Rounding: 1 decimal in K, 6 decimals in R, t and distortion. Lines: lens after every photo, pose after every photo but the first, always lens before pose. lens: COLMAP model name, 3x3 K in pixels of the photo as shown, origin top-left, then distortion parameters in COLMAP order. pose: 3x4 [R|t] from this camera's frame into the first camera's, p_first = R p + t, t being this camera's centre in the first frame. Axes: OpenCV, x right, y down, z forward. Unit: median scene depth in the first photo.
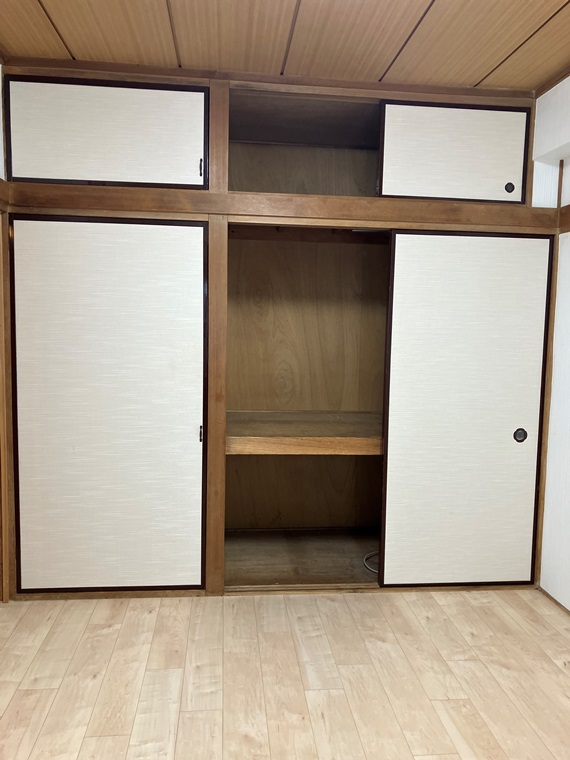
lens RADIAL K [[639.8, 0, 286.3], [0, 639.8, 380.1], [0, 0, 1]] dist [0.015863, 0.008613]
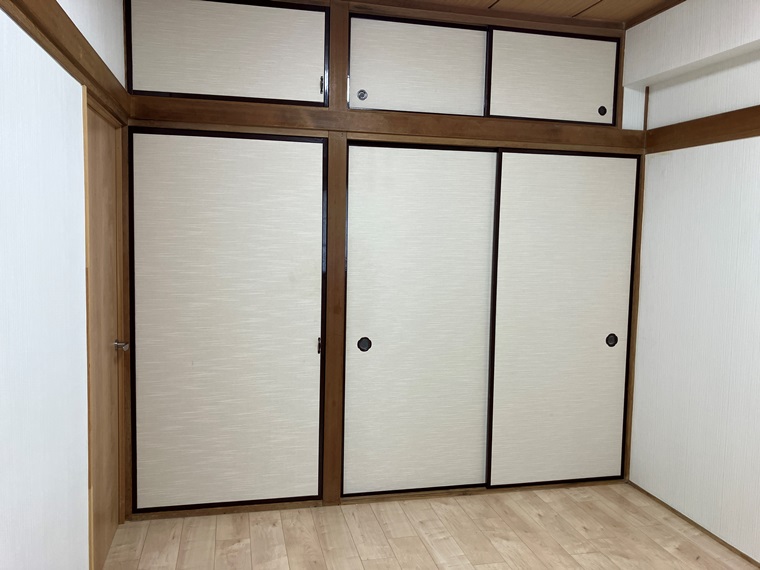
lens RADIAL K [[639.8, 0, 340.6], [0, 639.8, 279.1], [0, 0, 1]] dist [0.015863, 0.008613]
pose [[0.992210, -0.010594, 0.124128, -0.227400], [0.012194, 0.999852, -0.012141, -0.009334], [-0.123981, 0.013560, 0.992192, -0.013322]]
